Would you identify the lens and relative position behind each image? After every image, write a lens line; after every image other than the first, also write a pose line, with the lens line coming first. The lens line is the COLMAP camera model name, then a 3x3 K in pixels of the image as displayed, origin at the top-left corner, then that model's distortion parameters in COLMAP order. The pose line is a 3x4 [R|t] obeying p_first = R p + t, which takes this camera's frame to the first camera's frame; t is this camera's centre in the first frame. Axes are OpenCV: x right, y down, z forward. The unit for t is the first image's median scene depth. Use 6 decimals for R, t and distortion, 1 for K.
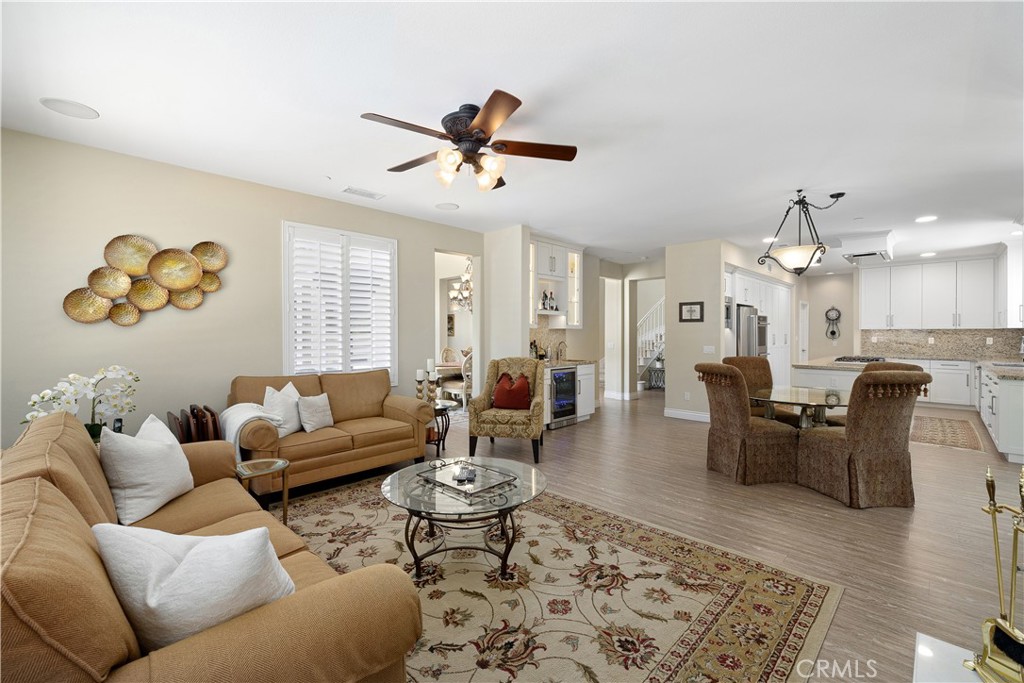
lens RADIAL K [[429.4, 0, 510.8], [0, 429.4, 333.3], [0, 0, 1]] dist [-0.002617, 0.000166]
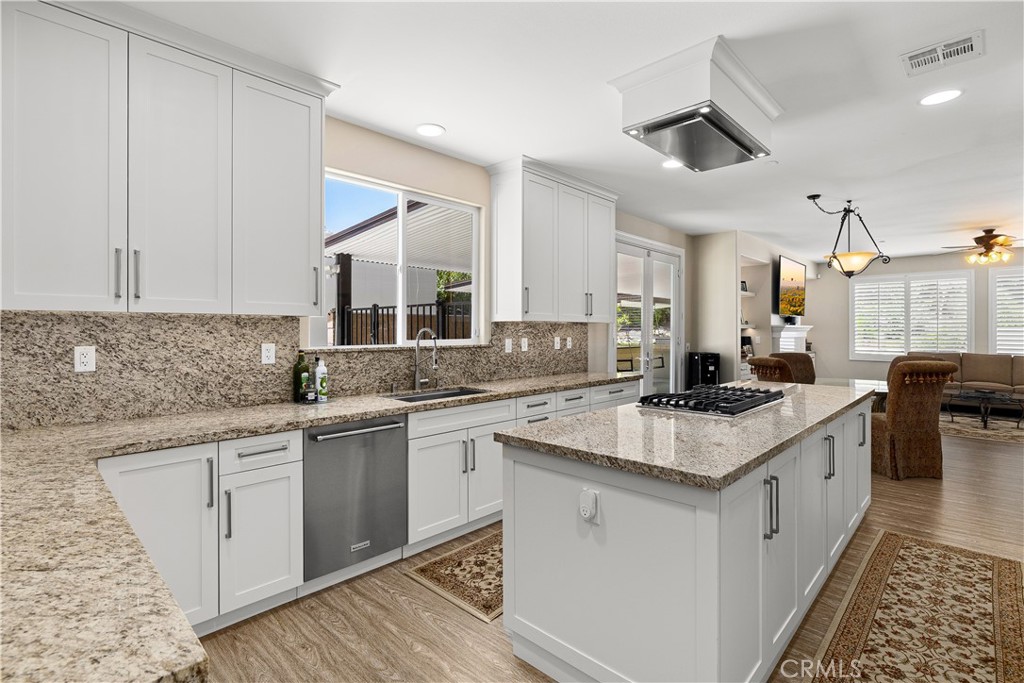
lens RADIAL K [[480.3, 0, 516.4], [0, 480.3, 329.5], [0, 0, 1]] dist [-0.003526, -0.000370]
pose [[-0.999772, -0.001035, -0.021306, 0.996128], [-0.001030, 0.999999, -0.000262, -0.000584], [0.021306, -0.000240, -0.999773, 1.418268]]
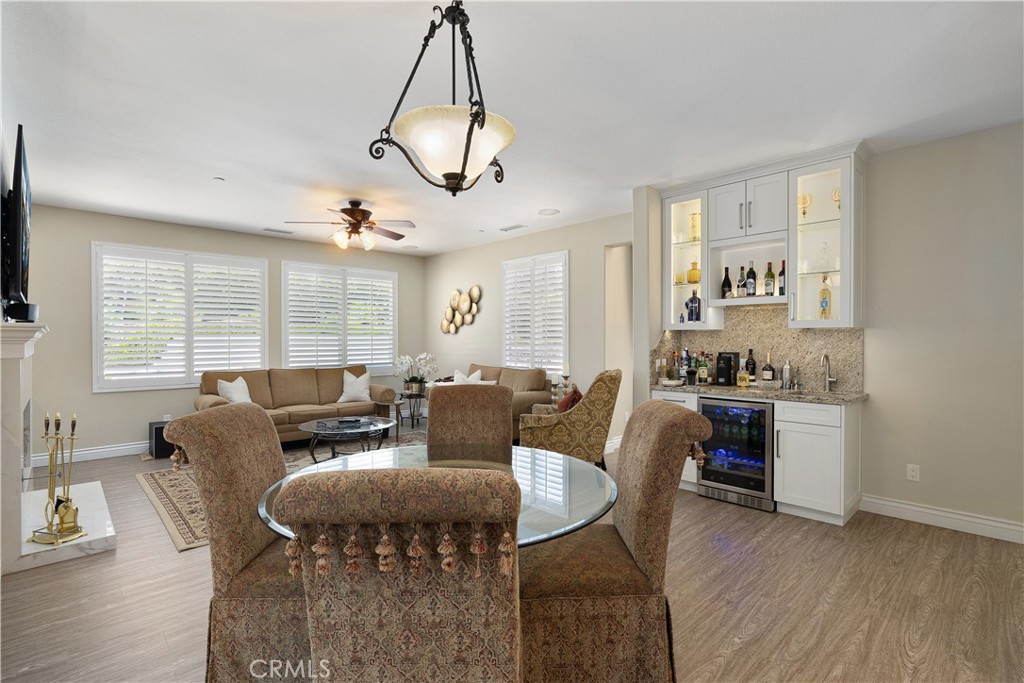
lens RADIAL K [[489.2, 0, 508.0], [0, 489.2, 338.6], [0, 0, 1]] dist [-0.015905, 0.000099]
pose [[-0.036129, 0.001474, -0.999346, 0.723759], [0.001945, 0.999997, 0.001405, -0.000087], [0.999345, -0.001893, -0.036131, 0.684098]]
